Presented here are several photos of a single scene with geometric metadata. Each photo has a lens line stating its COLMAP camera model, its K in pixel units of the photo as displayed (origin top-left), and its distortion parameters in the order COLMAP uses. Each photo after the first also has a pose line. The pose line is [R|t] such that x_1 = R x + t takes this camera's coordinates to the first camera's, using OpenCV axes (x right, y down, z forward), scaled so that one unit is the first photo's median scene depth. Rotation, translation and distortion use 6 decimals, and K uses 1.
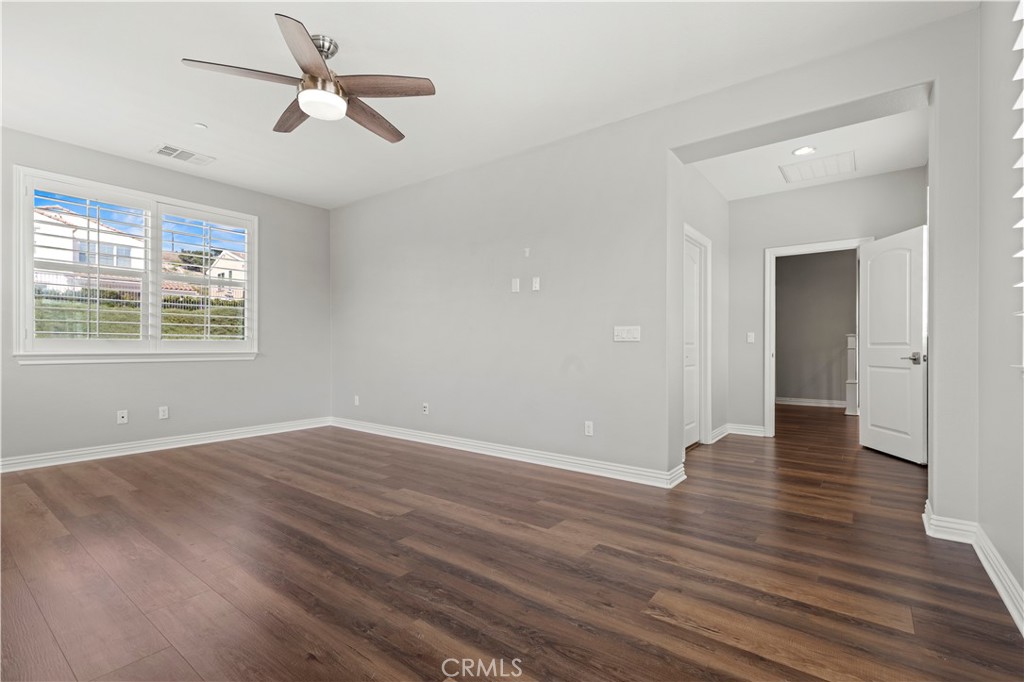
lens RADIAL K [[464.2, 0, 507.9], [0, 464.2, 345.0], [0, 0, 1]] dist [-0.000862, -0.000160]
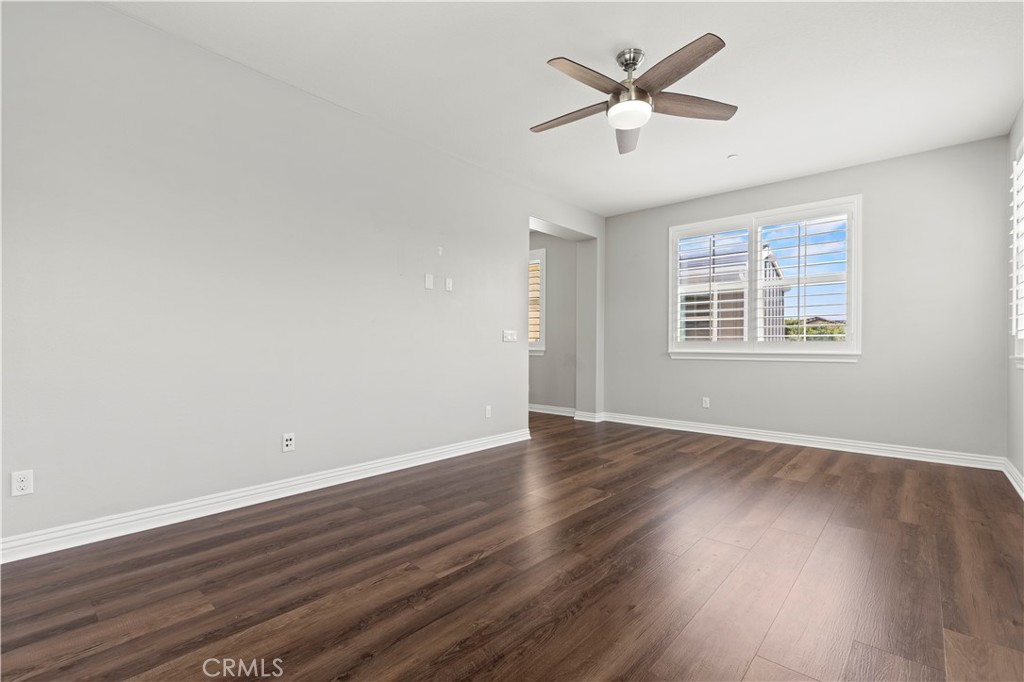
lens RADIAL K [[464.2, 0, 507.9], [0, 464.2, 345.0], [0, 0, 1]] dist [-0.000862, -0.000160]
pose [[0.083571, -0.002802, 0.996498, -1.039038], [-0.000727, 0.999996, 0.002873, 0.000265], [-0.996502, -0.000965, 0.083569, 0.844101]]
